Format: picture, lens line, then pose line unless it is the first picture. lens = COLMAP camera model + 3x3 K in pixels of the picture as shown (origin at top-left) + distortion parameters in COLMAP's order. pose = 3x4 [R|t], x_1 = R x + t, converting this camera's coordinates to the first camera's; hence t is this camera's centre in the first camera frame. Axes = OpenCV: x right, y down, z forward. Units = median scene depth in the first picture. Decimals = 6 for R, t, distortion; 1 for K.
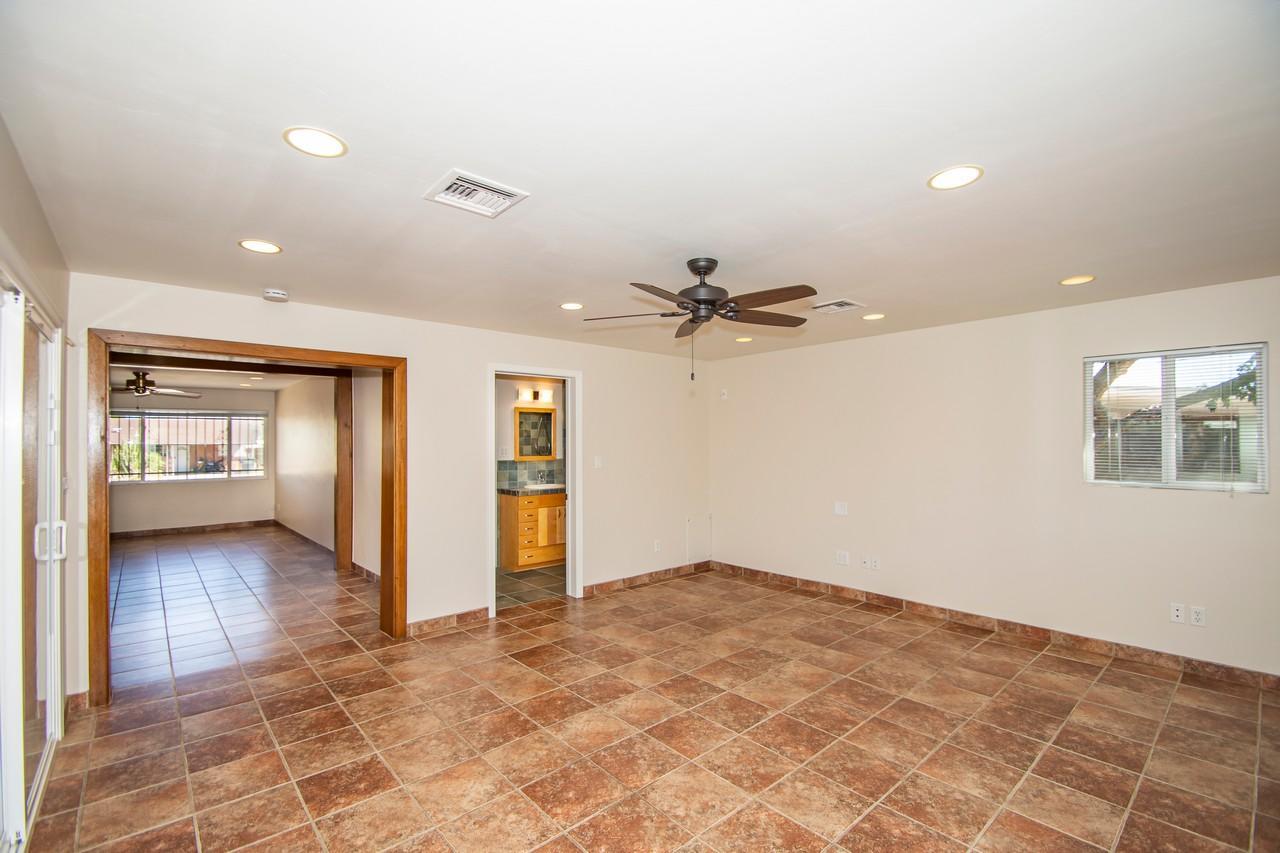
lens RADIAL K [[565.9, 0, 638.9], [0, 565.9, 436.1], [0, 0, 1]] dist [0.010591, -0.012343]
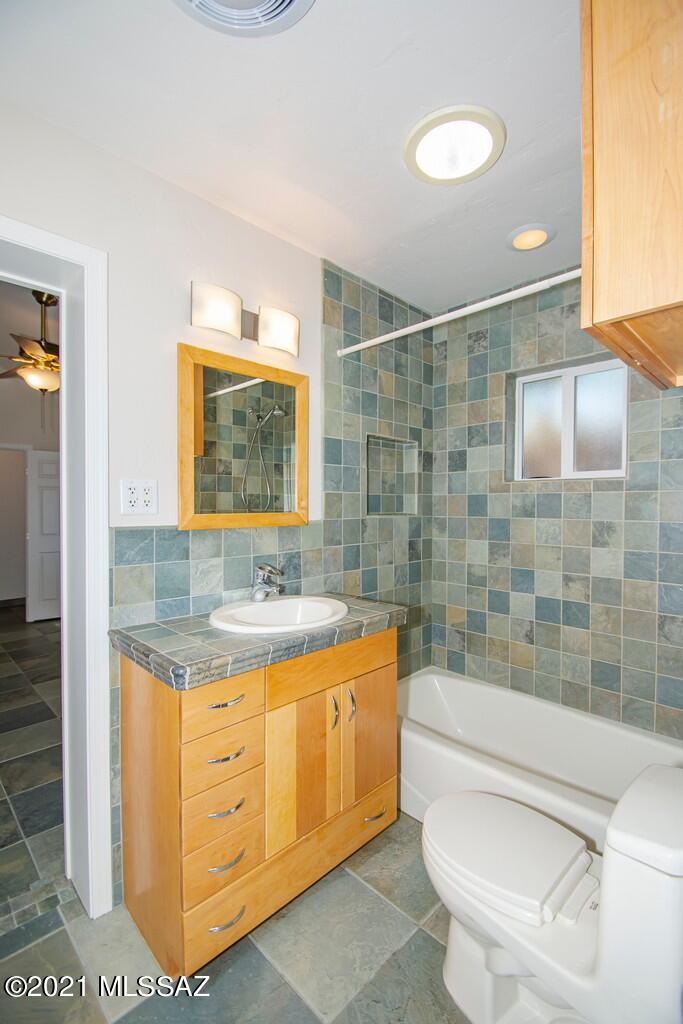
lens RADIAL K [[452.7, 0, 341.9], [0, 452.7, 508.1], [0, 0, 1]] dist [0.010591, -0.012343]
pose [[0.998685, 0.004777, 0.051040, -0.141933], [-0.005914, 0.999737, 0.022161, 0.026255], [-0.050921, -0.022434, 0.998451, 0.736214]]
